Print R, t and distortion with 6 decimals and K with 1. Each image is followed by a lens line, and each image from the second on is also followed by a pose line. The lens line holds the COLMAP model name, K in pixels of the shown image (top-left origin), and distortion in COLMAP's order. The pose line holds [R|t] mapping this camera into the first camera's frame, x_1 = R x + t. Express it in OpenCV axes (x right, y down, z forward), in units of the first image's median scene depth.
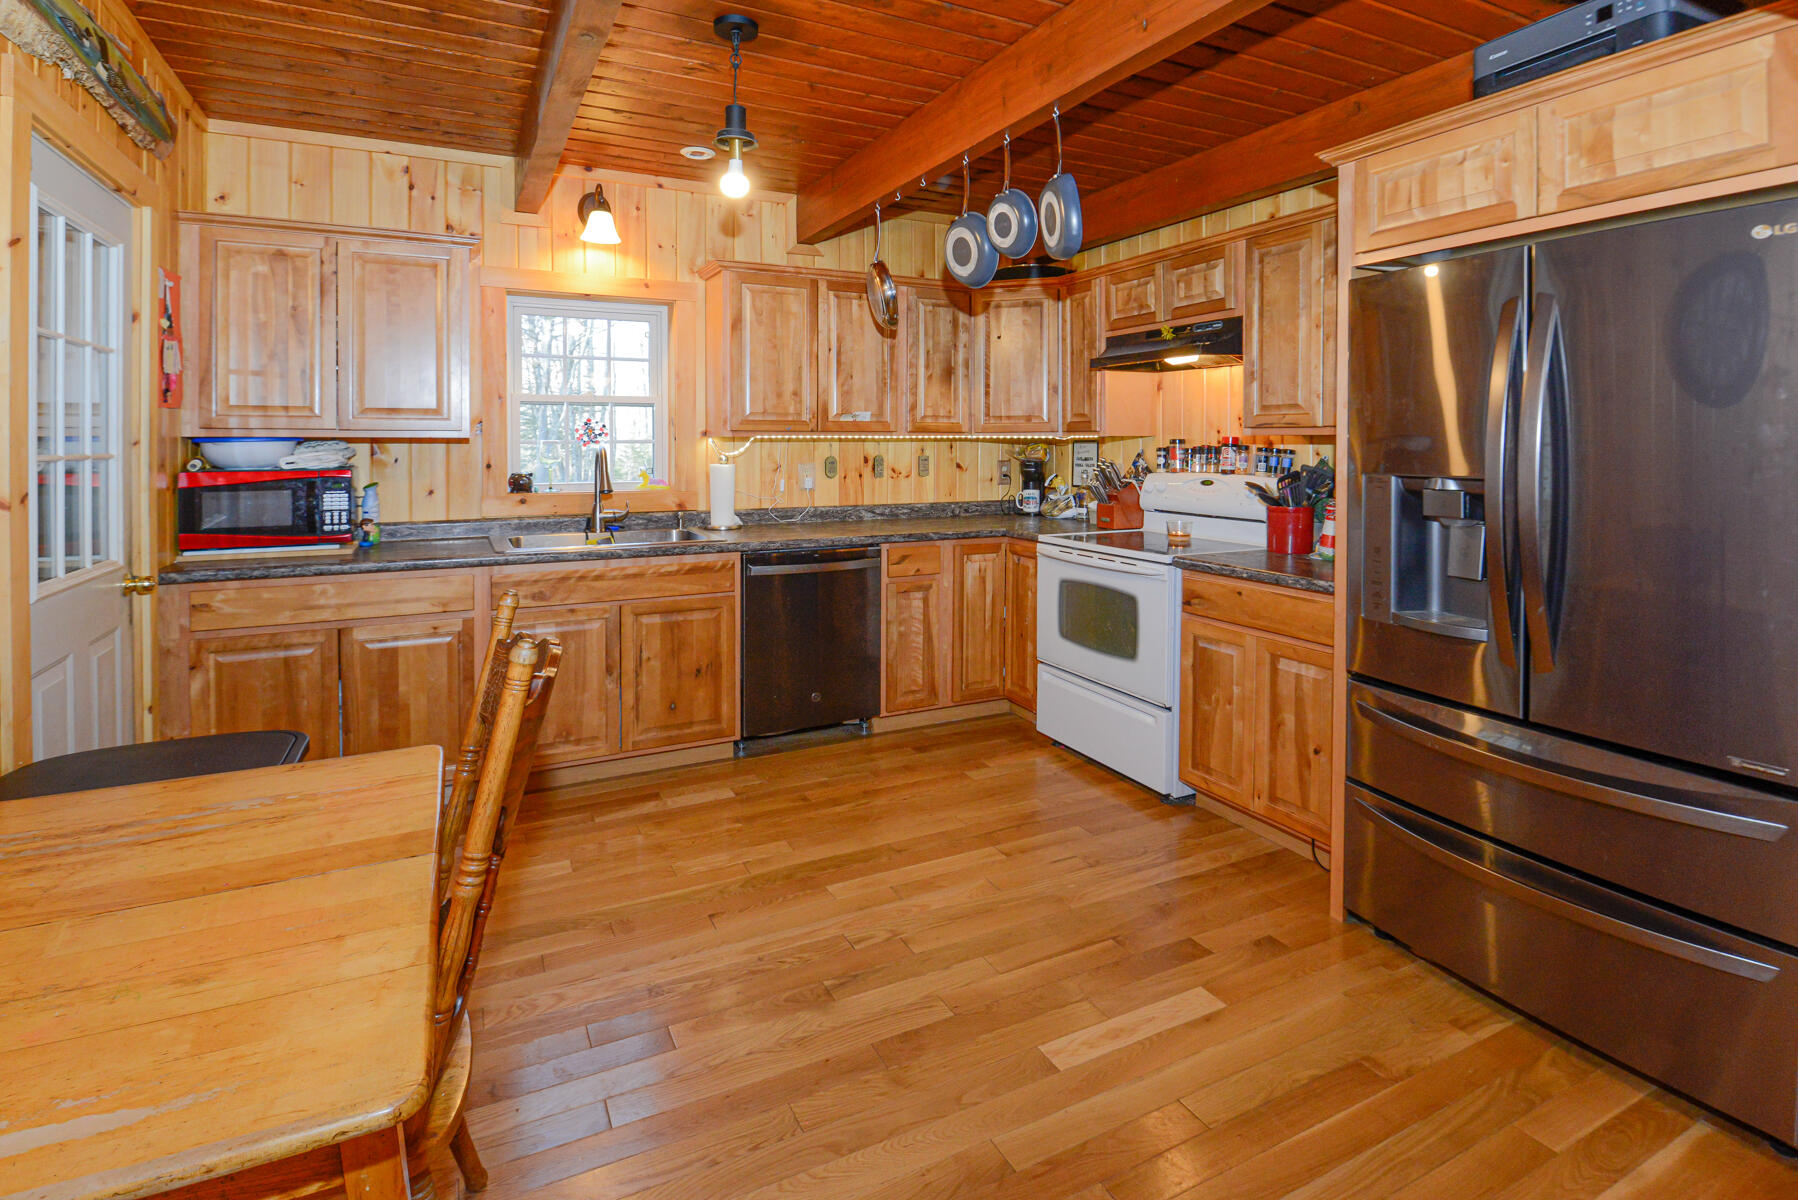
lens RADIAL K [[659.0, 0, 899.0], [0, 659.0, 600.0], [0, 0, 1]] dist [0.000230, -0.005873]
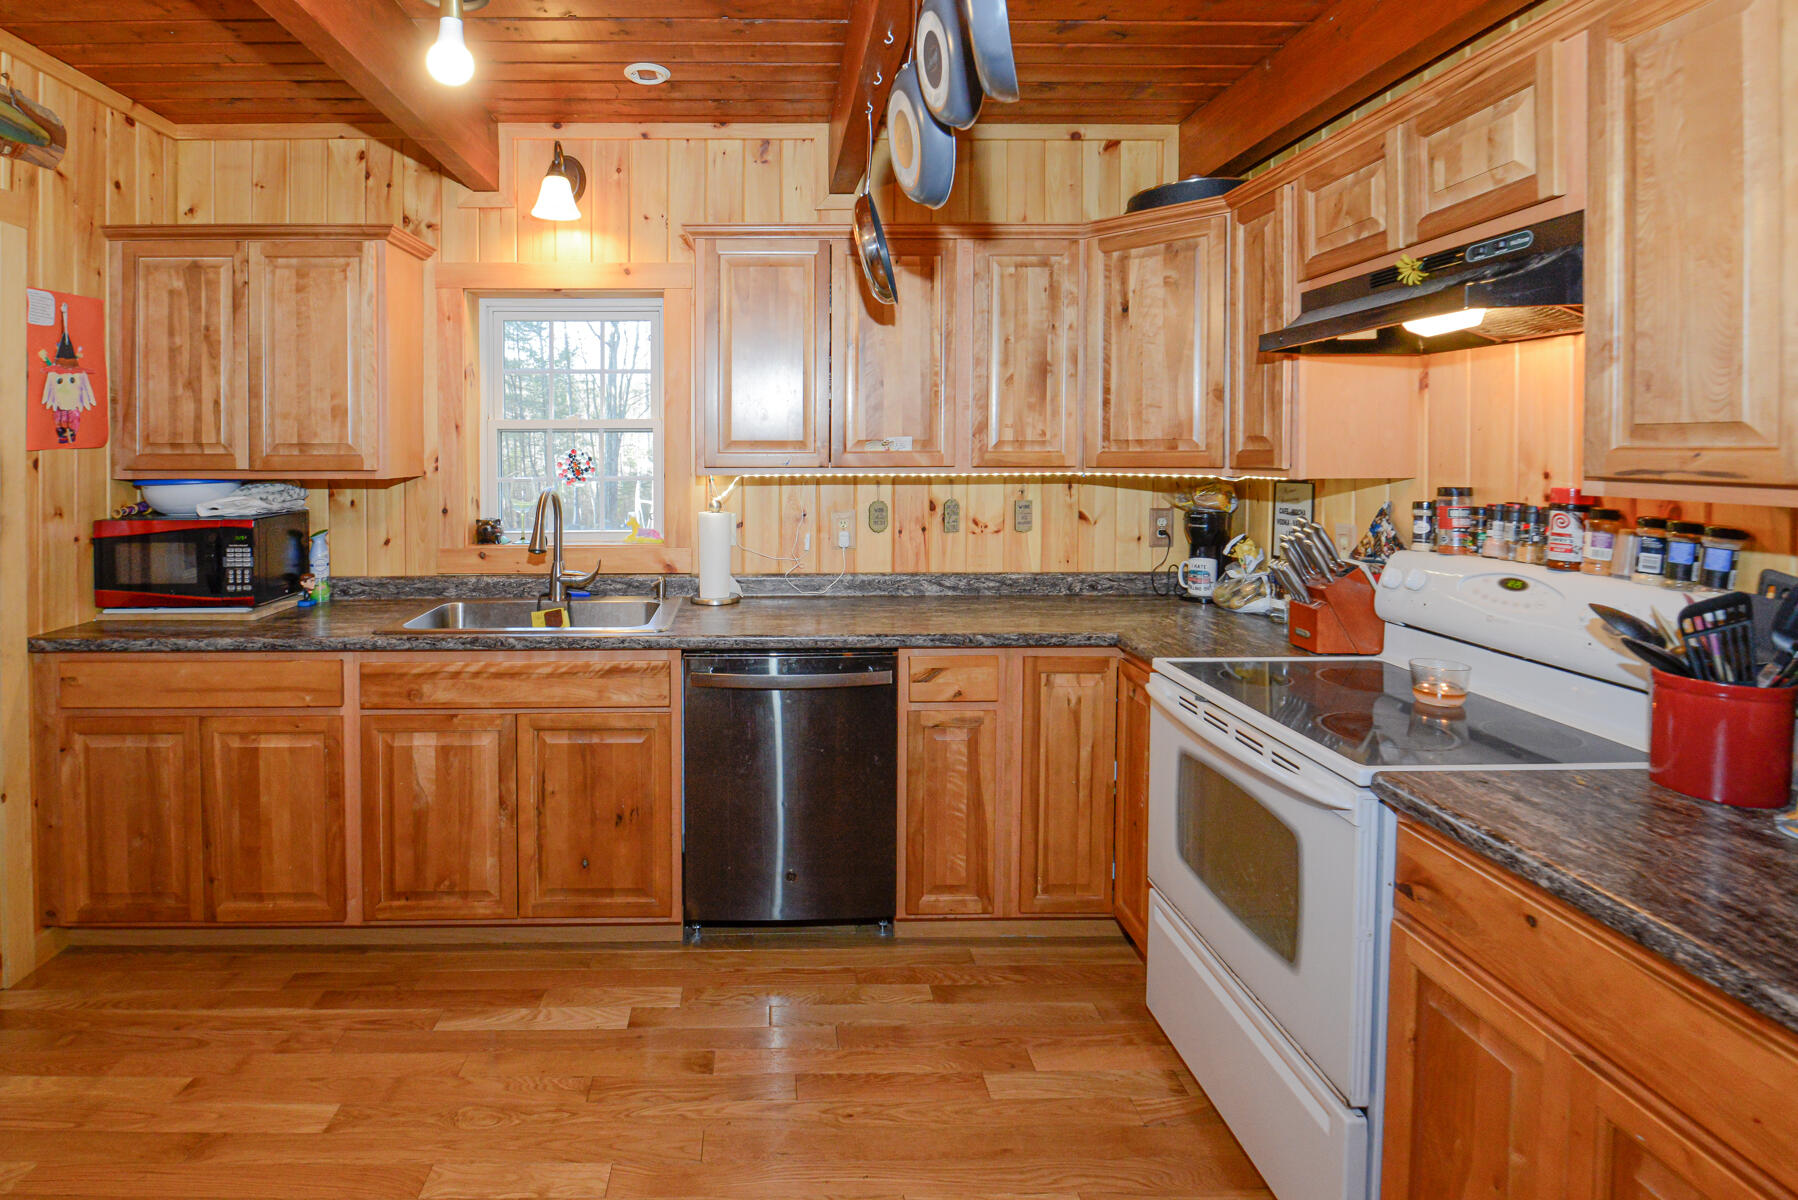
lens RADIAL K [[774.6, 0, 899.0], [0, 774.6, 600.0], [0, 0, 1]] dist [0.000542, -0.009377]
pose [[0.944965, 0.054261, -0.322642, 0.215180], [-0.070954, 0.996669, -0.040198, -0.104875], [0.319386, 0.060878, 0.945667, 0.320122]]
